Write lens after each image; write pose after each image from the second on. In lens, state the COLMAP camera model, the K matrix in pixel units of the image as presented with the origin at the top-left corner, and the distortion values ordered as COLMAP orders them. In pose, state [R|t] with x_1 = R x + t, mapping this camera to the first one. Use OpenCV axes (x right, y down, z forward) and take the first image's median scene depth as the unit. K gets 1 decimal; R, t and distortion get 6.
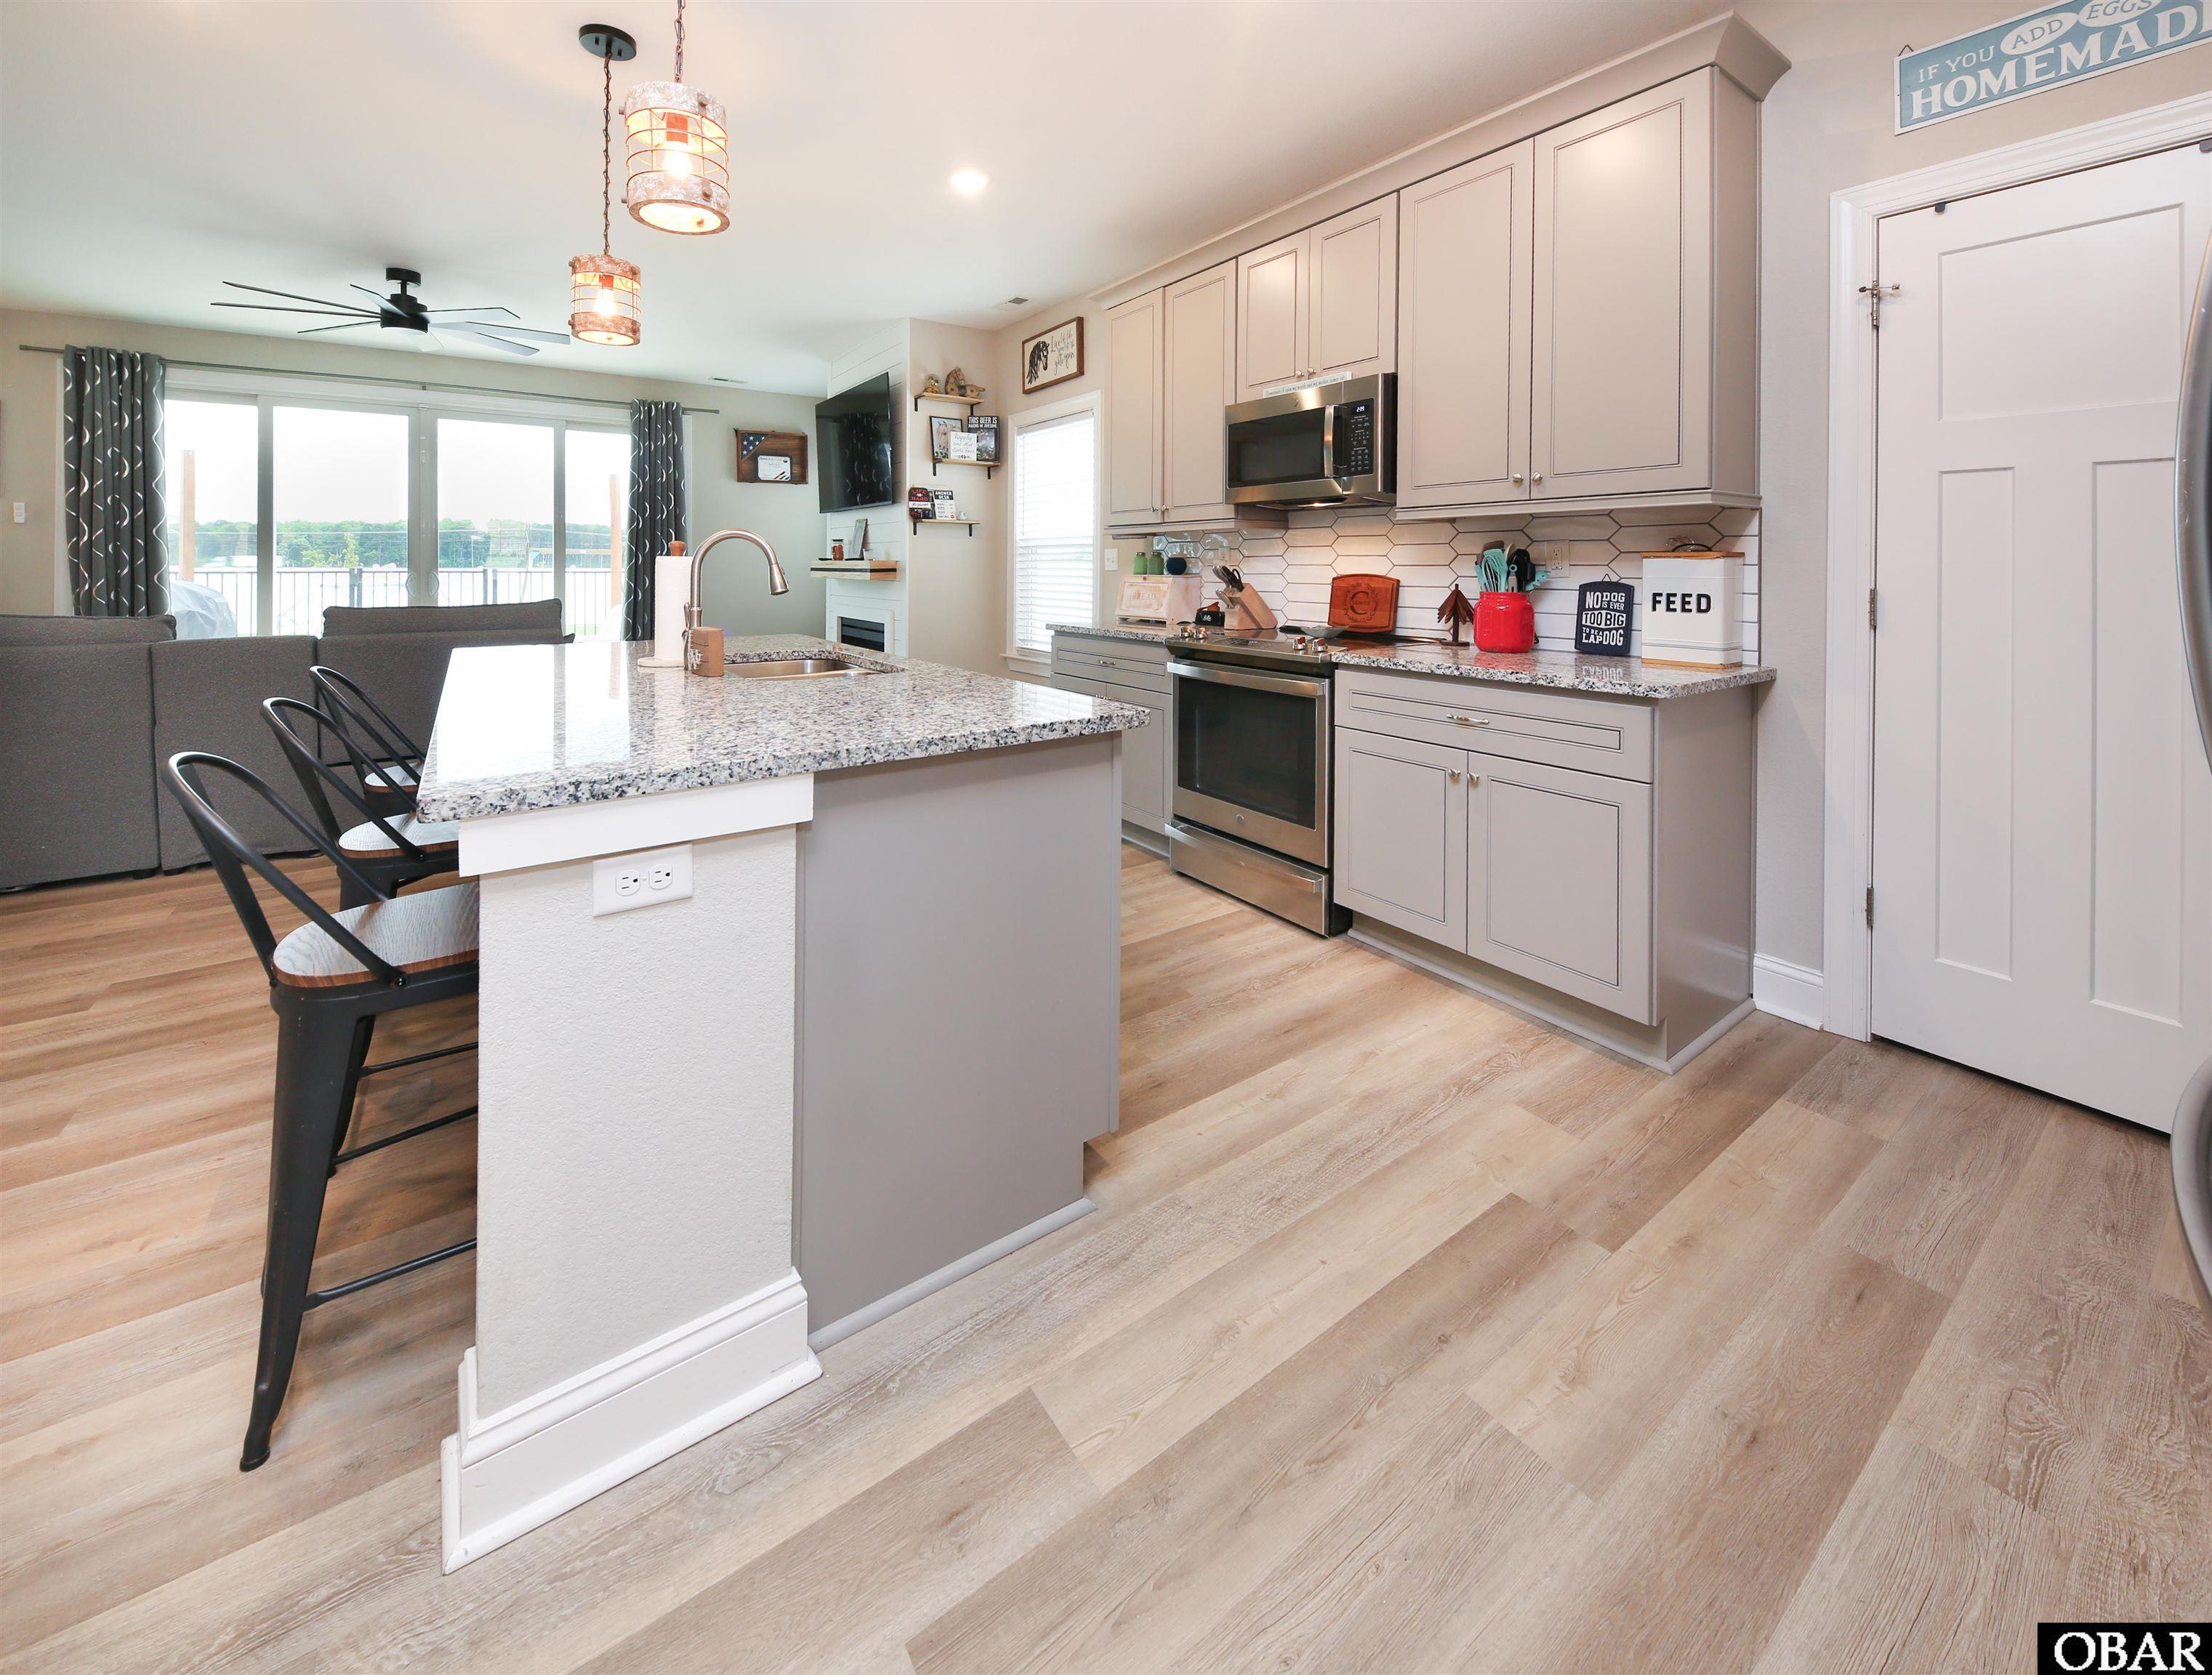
lens RADIAL K [[862.7, 0, 1084.8], [0, 862.7, 581.3], [0, 0, 1]] dist [0.004312, -0.003381]
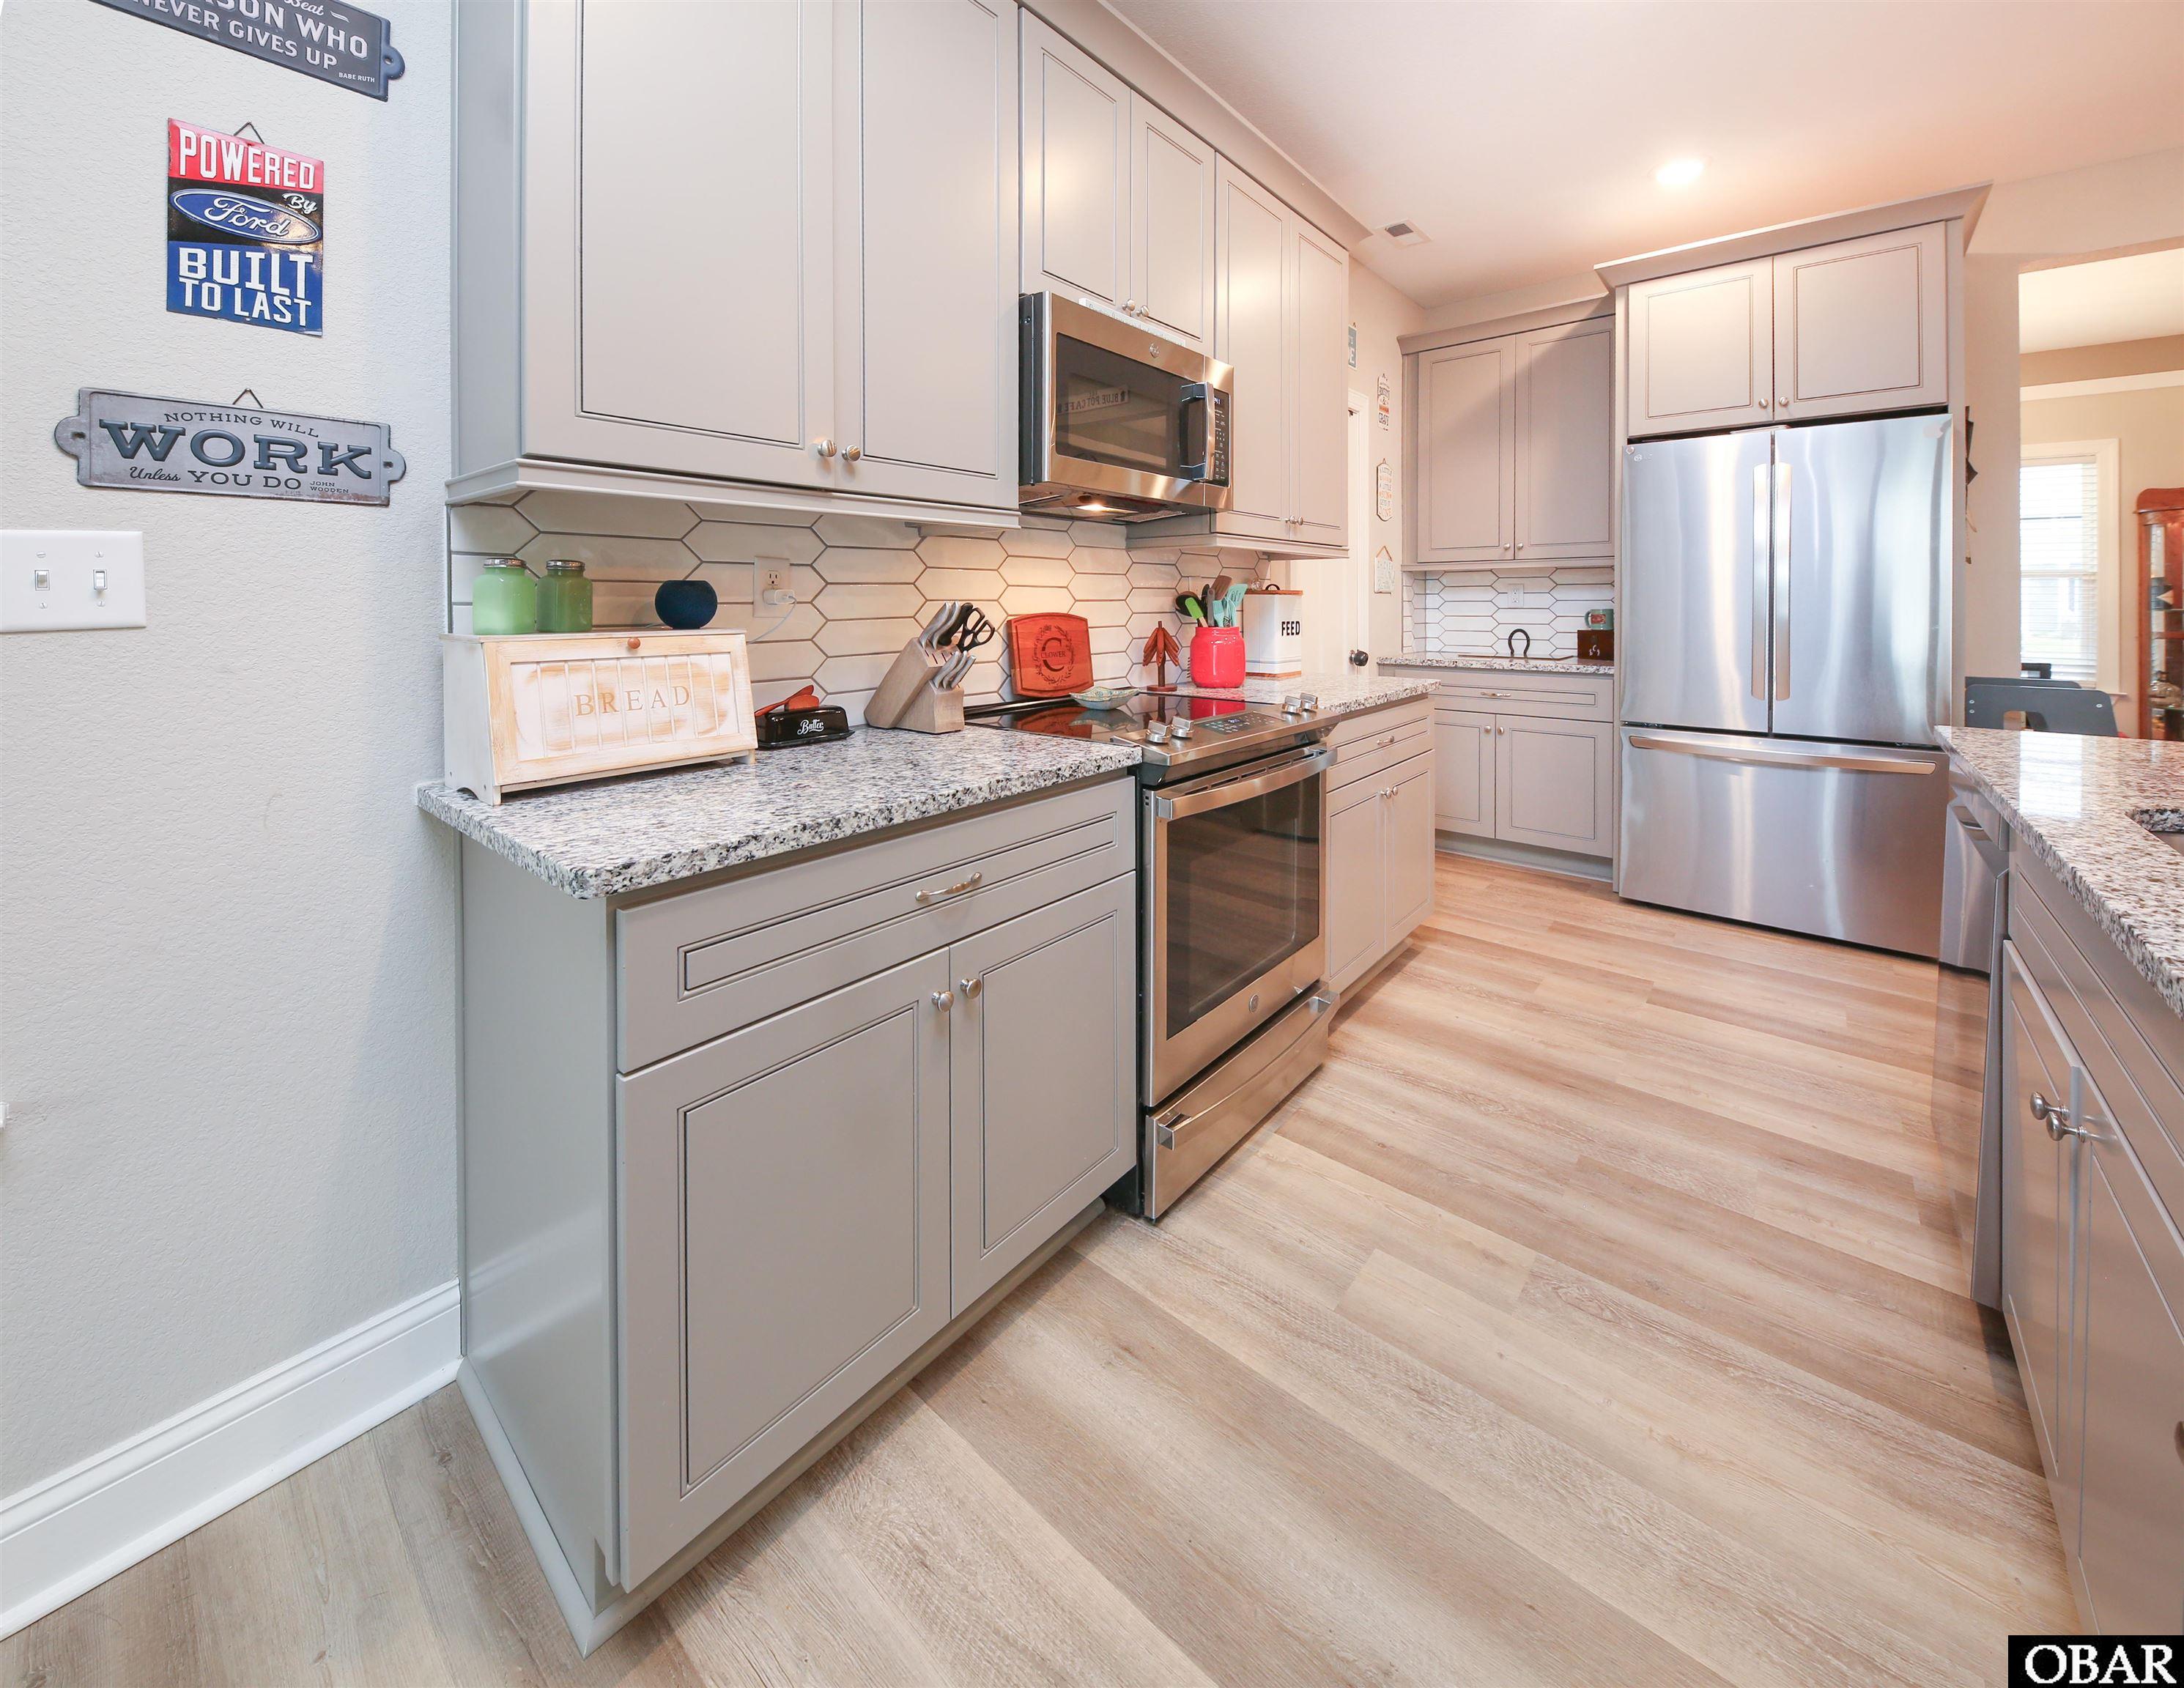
lens RADIAL K [[851.7, 0, 1104.7], [0, 851.7, 608.9], [0, 0, 1]] dist [0.004312, -0.003381]
pose [[-0.269656, -0.014755, 0.962844, -0.356175], [0.015651, 0.999683, 0.019703, -0.024801], [-0.962829, 0.020382, -0.269340, 1.160555]]
